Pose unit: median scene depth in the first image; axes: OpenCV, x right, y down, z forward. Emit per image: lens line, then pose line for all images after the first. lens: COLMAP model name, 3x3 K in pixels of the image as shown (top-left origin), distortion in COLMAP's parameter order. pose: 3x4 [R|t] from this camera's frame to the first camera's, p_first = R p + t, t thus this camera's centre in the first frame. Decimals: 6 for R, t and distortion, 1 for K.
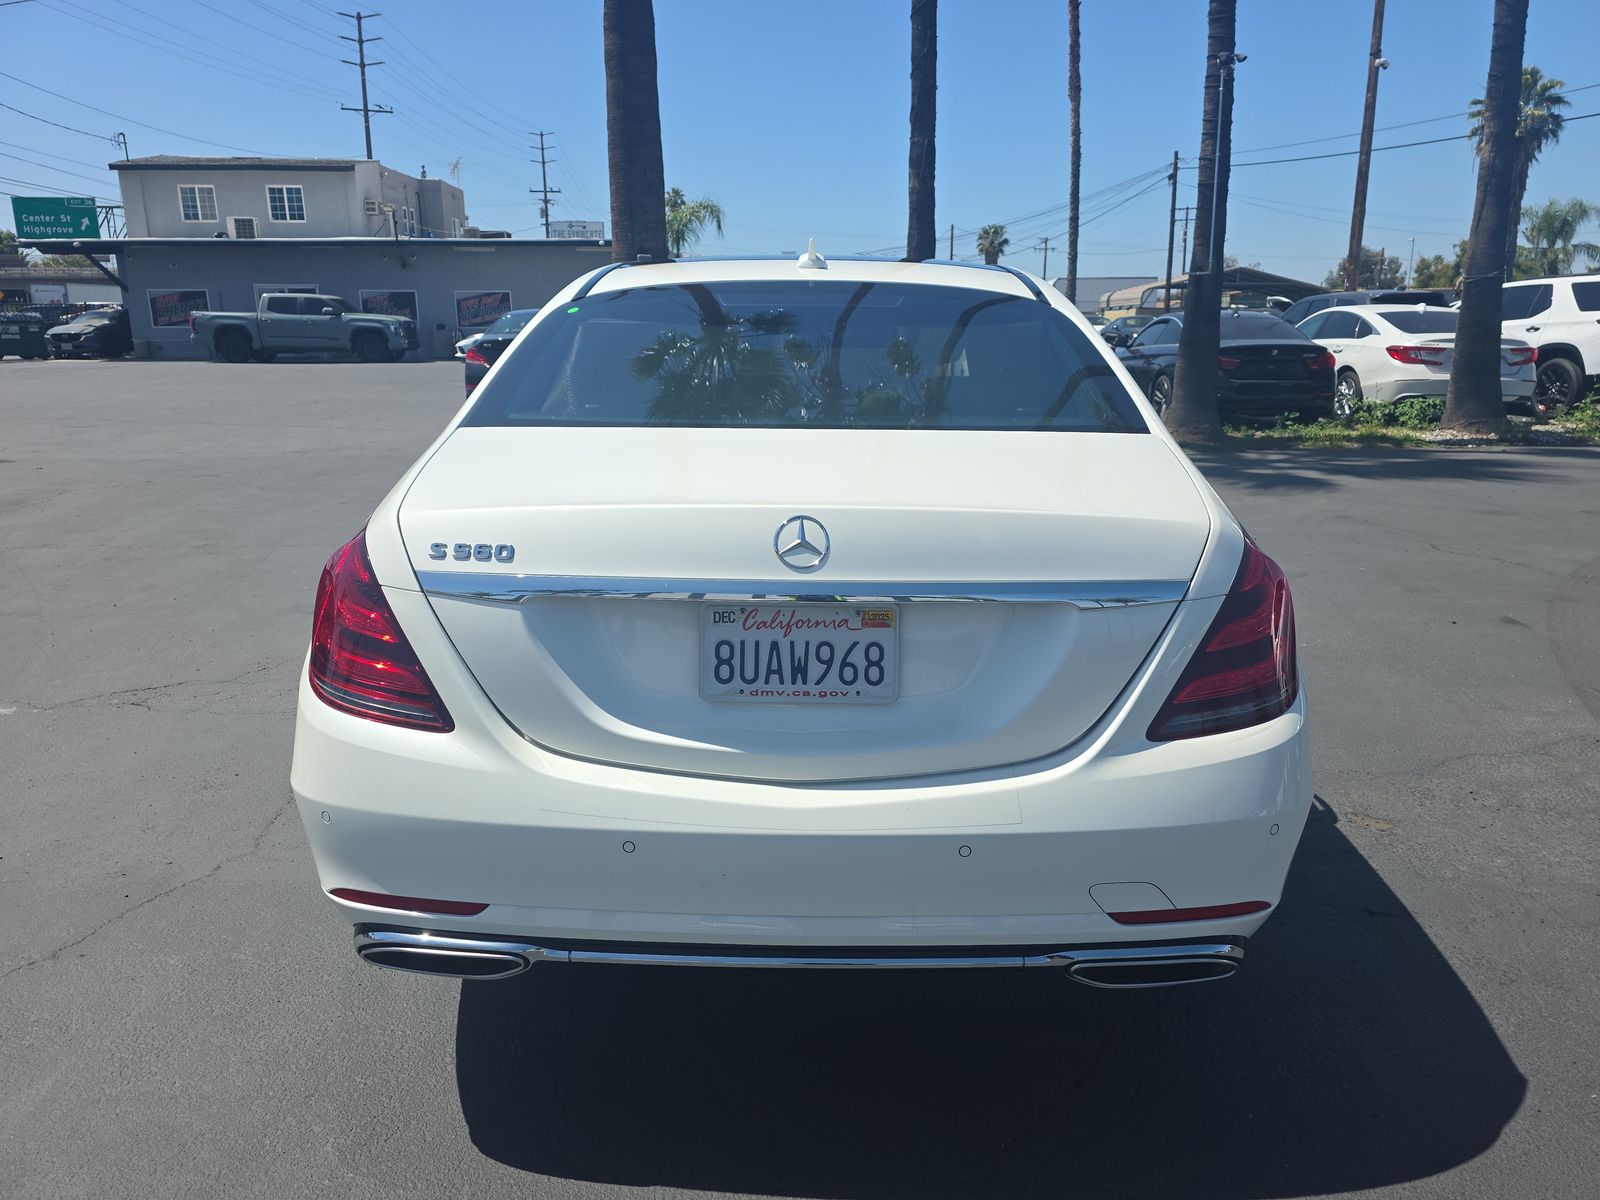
lens RADIAL K [[1062.3, 0, 811.4], [0, 1062.3, 617.2], [0, 0, 1]] dist [0.048851, -0.048949]
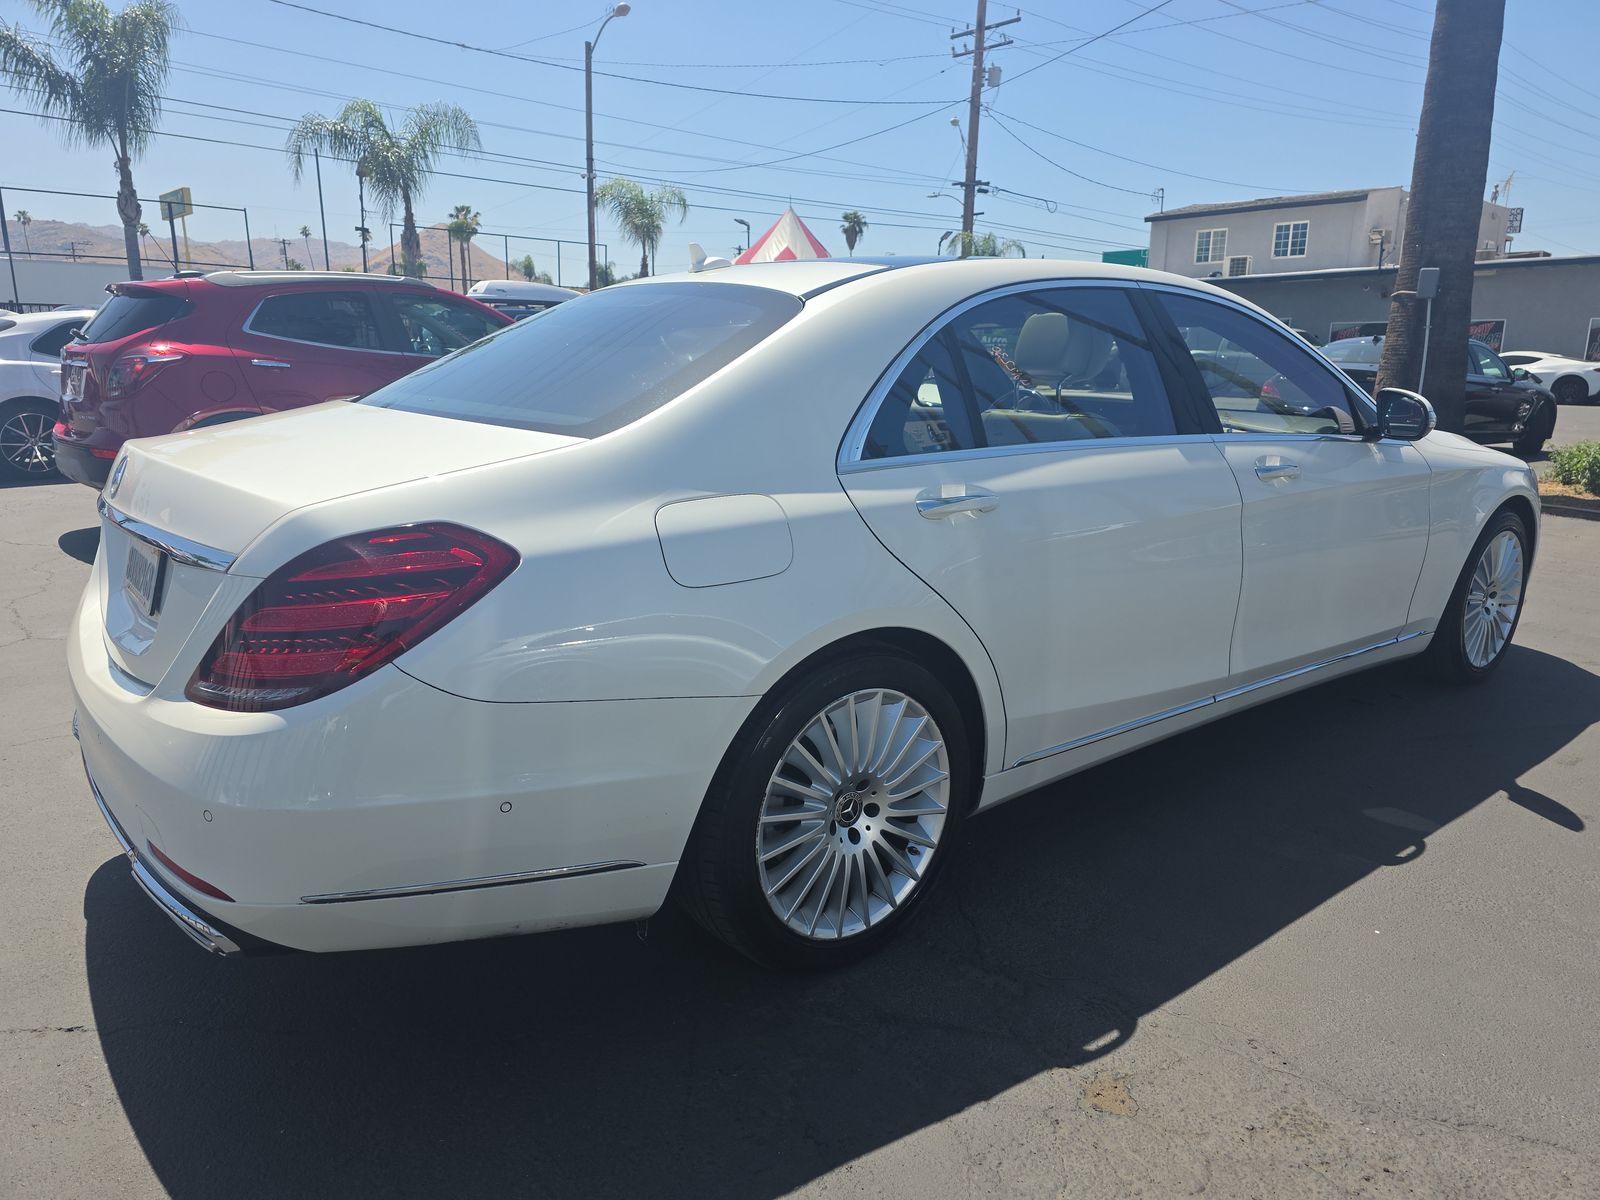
lens RADIAL K [[1091.2, 0, 810.9], [0, 1091.2, 603.2], [0, 0, 1]] dist [0.040537, -0.043443]
pose [[0.640697, 0.171344, -0.748431, 0.054631], [-0.207392, 0.977168, 0.046172, -0.005506], [0.739254, 0.125636, 0.661604, 0.026064]]
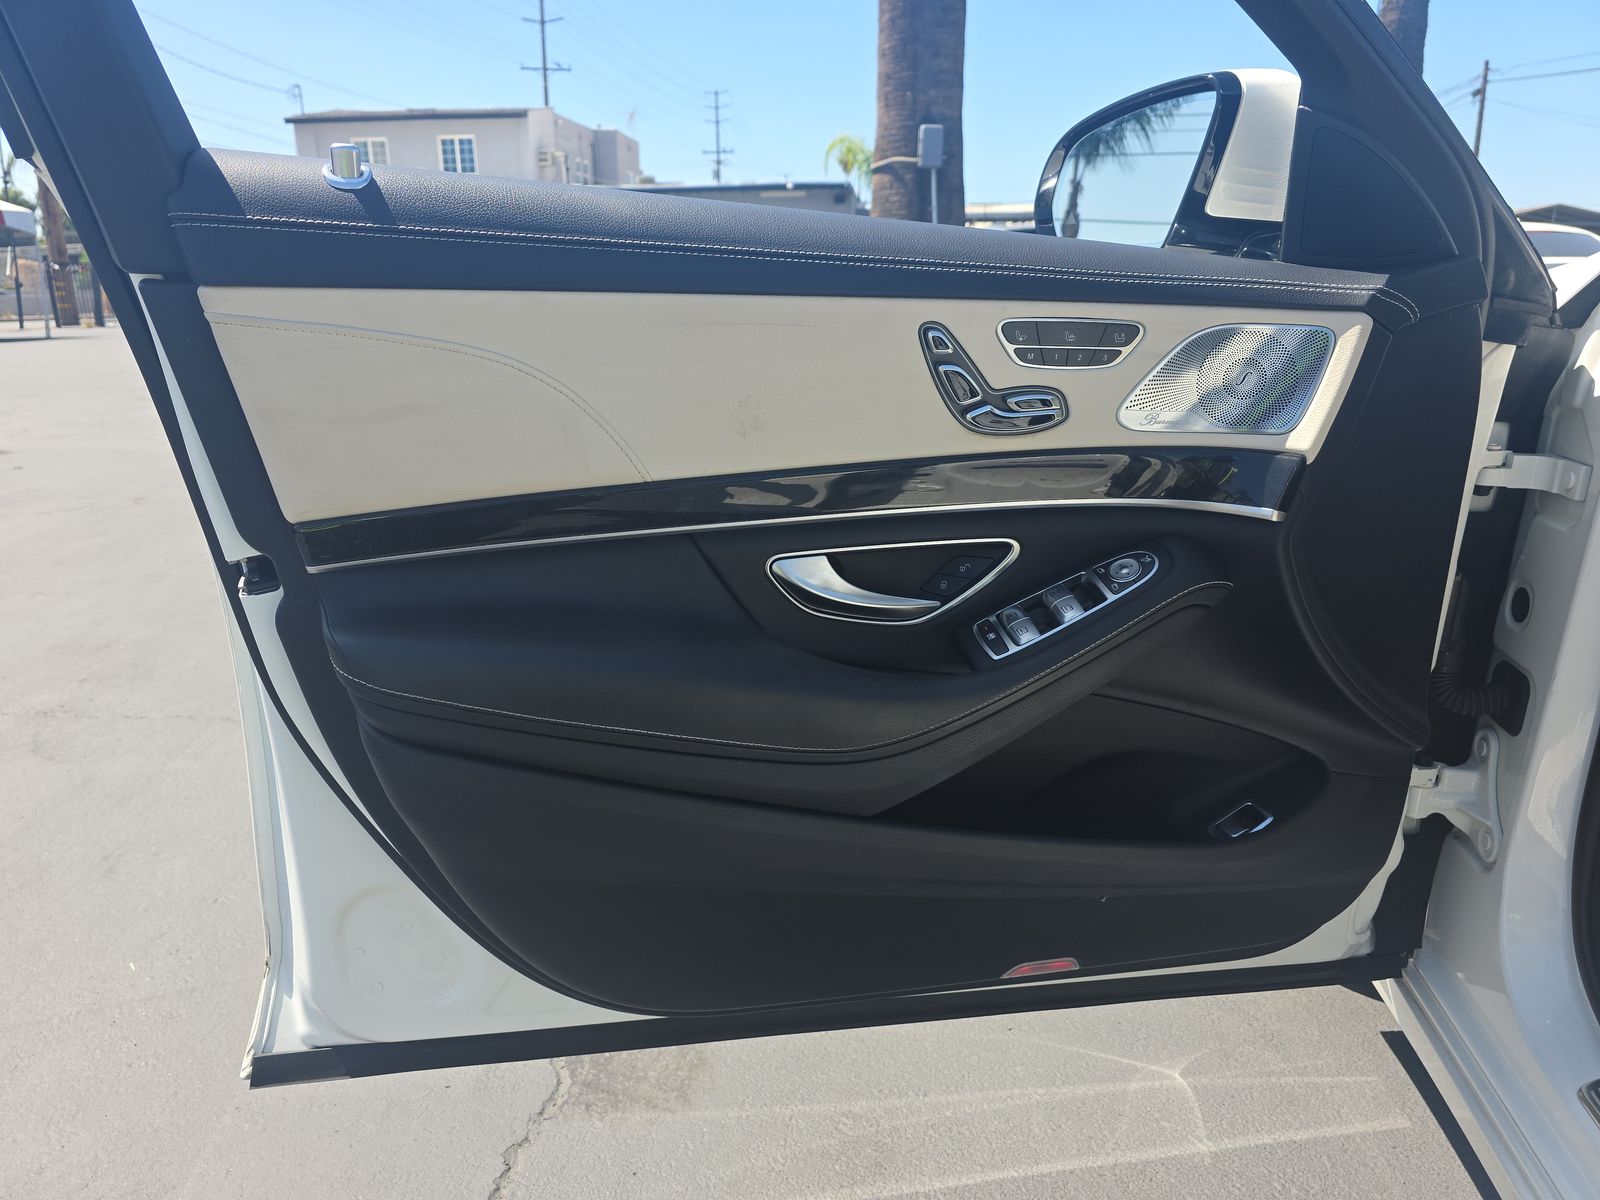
lens RADIAL K [[1091.2, 0, 810.9], [0, 1091.2, 603.2], [0, 0, 1]] dist [0.040537, -0.043443]
pose [[0.988870, 0.033231, -0.145023, -0.030608], [-0.031406, 0.999396, 0.014862, -0.017511], [0.145429, -0.010142, 0.989317, 0.088862]]
